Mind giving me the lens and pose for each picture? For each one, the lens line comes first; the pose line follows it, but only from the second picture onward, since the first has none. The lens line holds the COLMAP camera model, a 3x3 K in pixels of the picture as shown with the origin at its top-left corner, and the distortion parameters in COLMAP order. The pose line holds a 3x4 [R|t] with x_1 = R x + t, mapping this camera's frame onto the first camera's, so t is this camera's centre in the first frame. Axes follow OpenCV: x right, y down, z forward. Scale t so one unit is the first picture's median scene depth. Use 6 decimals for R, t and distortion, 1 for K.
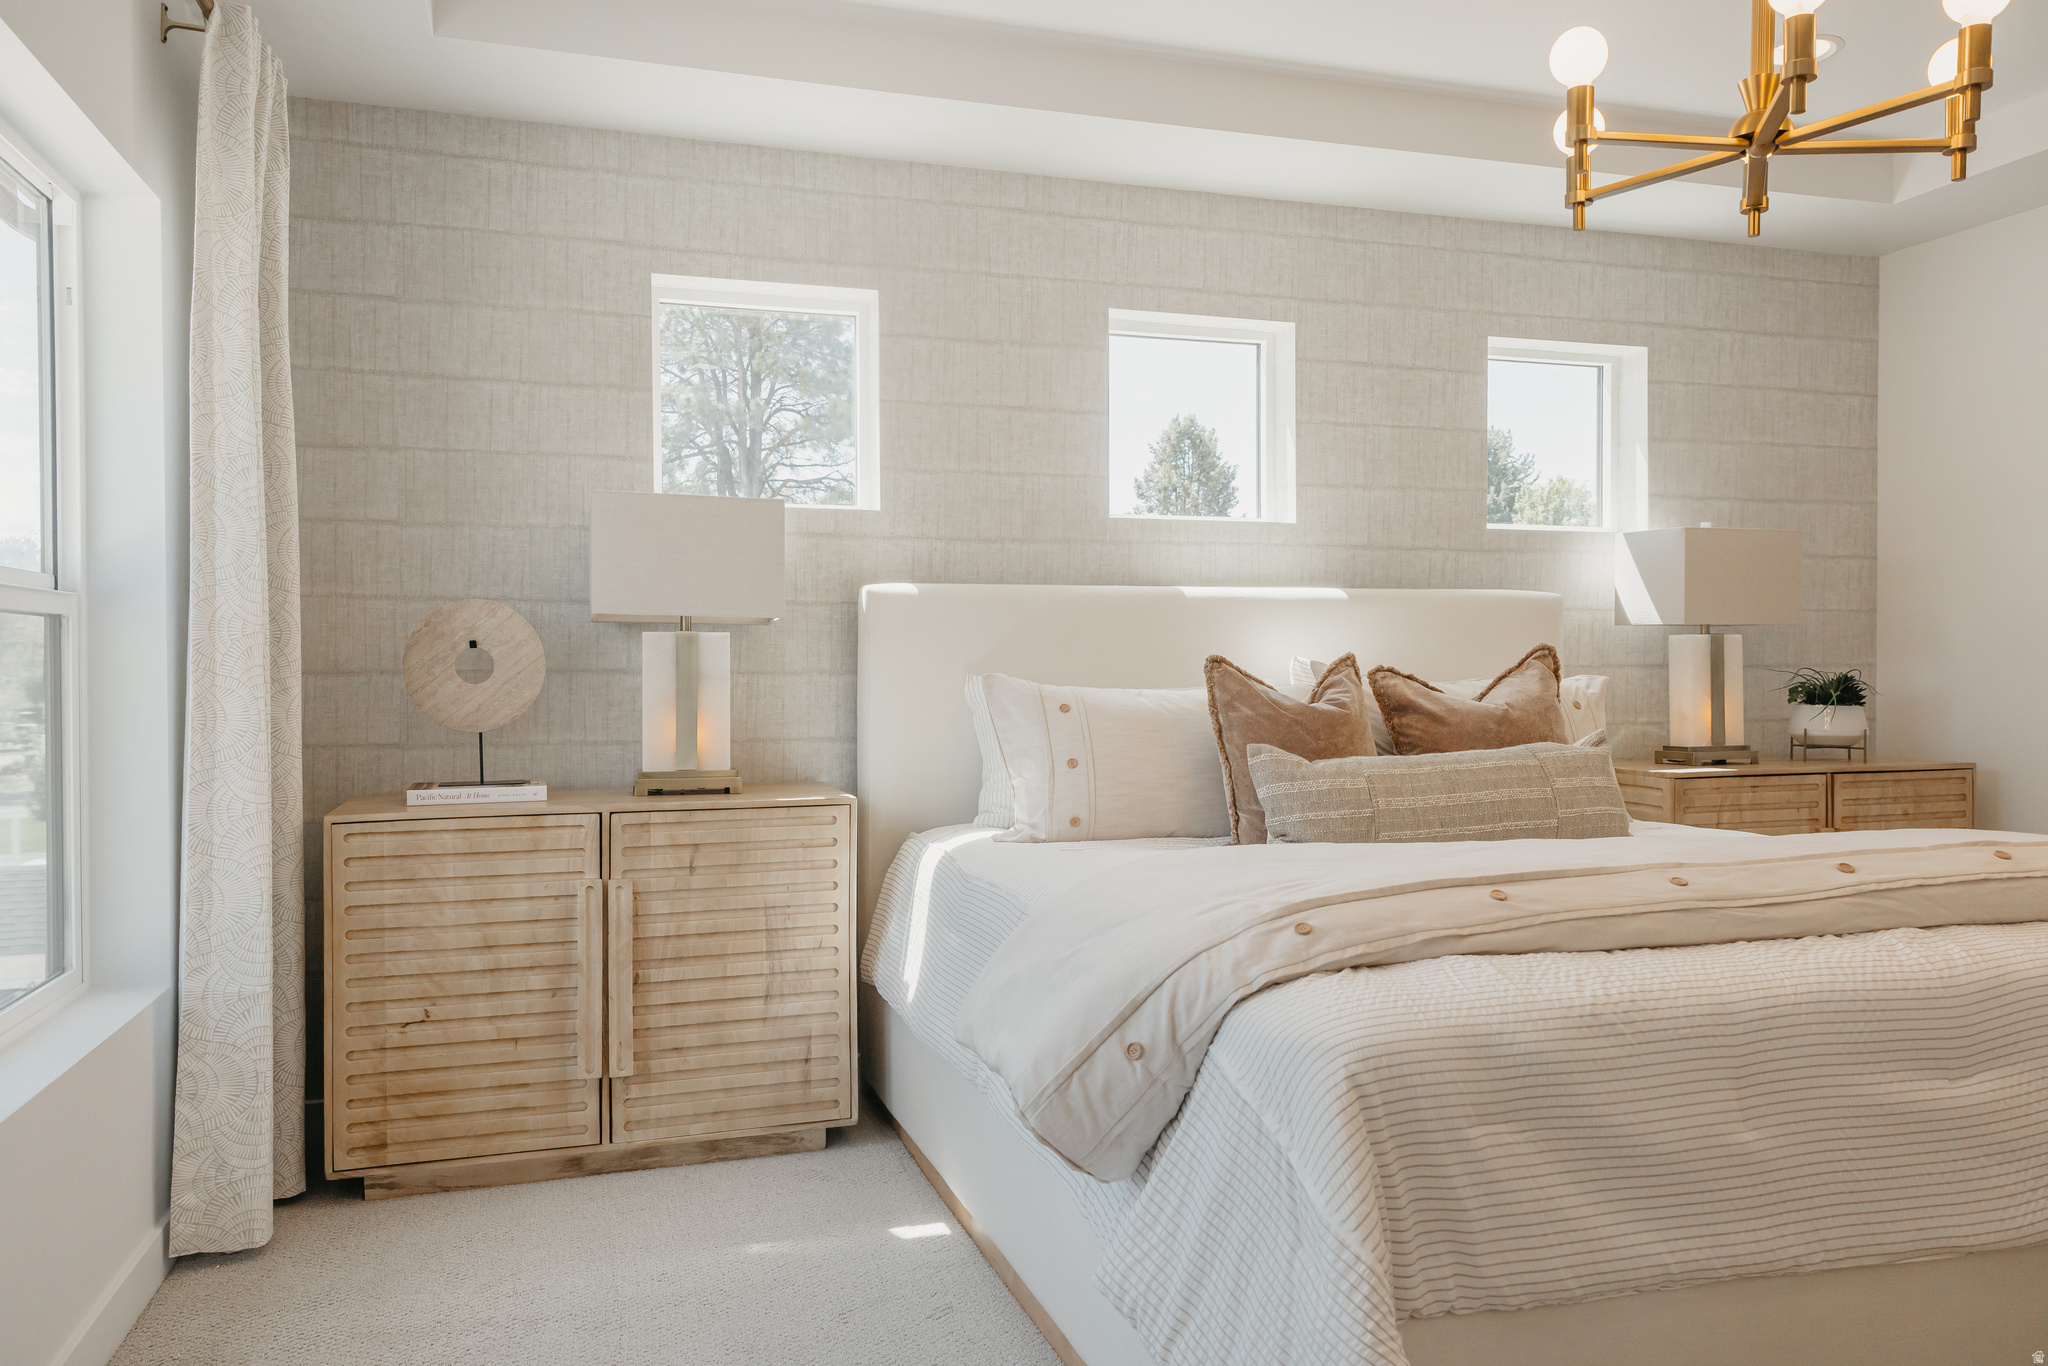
lens RADIAL K [[1479.1, 0, 1024.6], [0, 1479.1, 680.6], [0, 0, 1]] dist [0.020598, -0.001786]
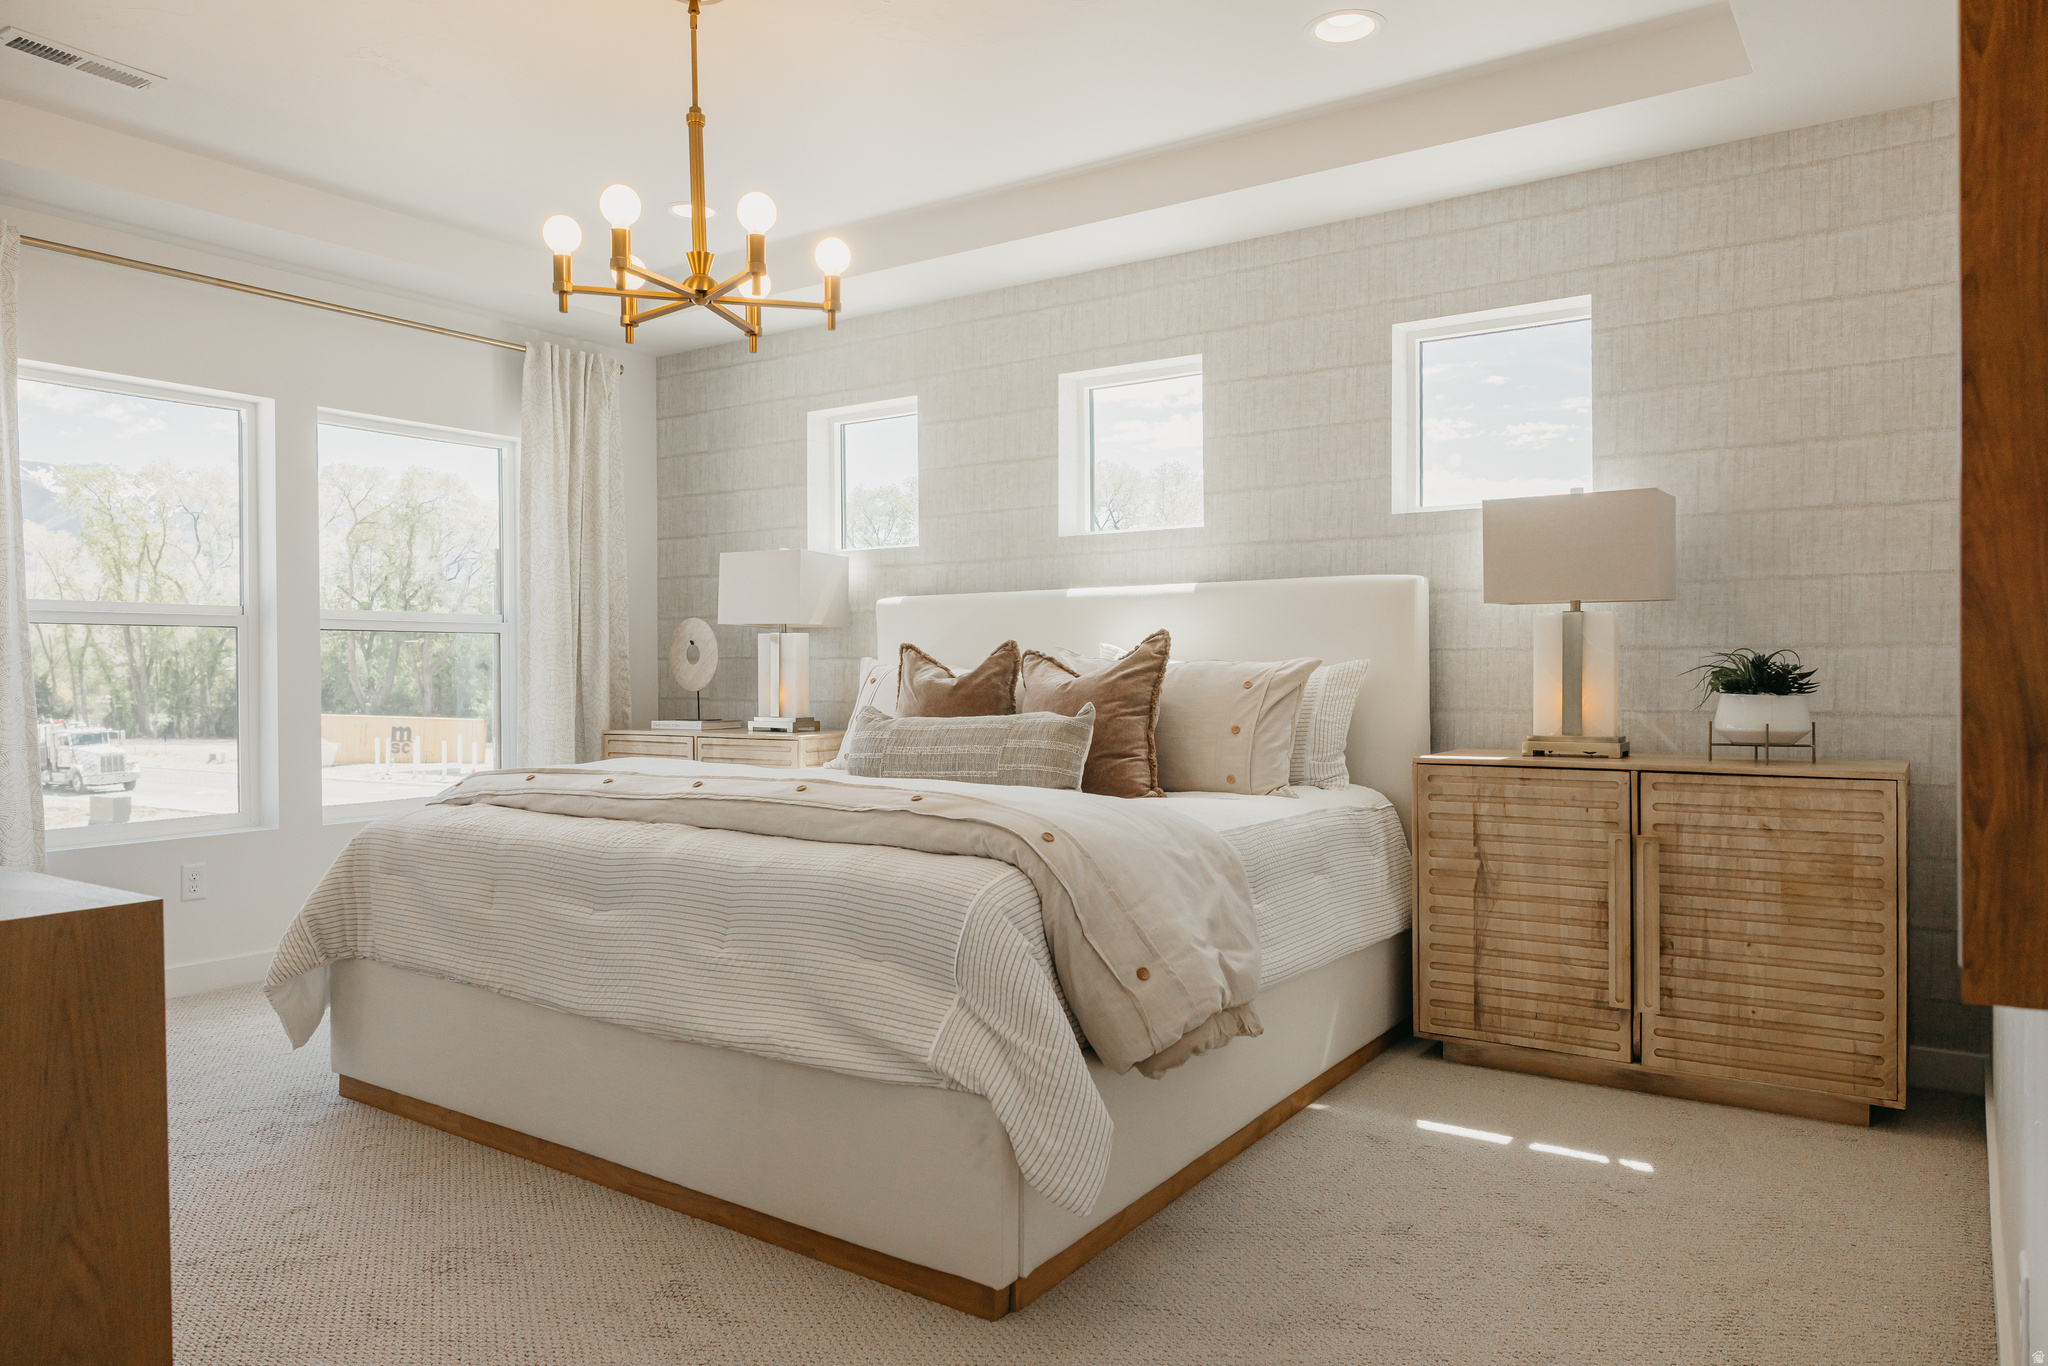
lens RADIAL K [[1450.3, 0, 1023.6], [0, 1450.3, 684.6], [0, 0, 1]] dist [-0.005637, 0.001360]
pose [[0.587926, 0.010340, -0.808849, 1.014531], [-0.005088, 0.999946, 0.009084, 0.006744], [0.808899, -0.001225, 0.587946, 0.223158]]
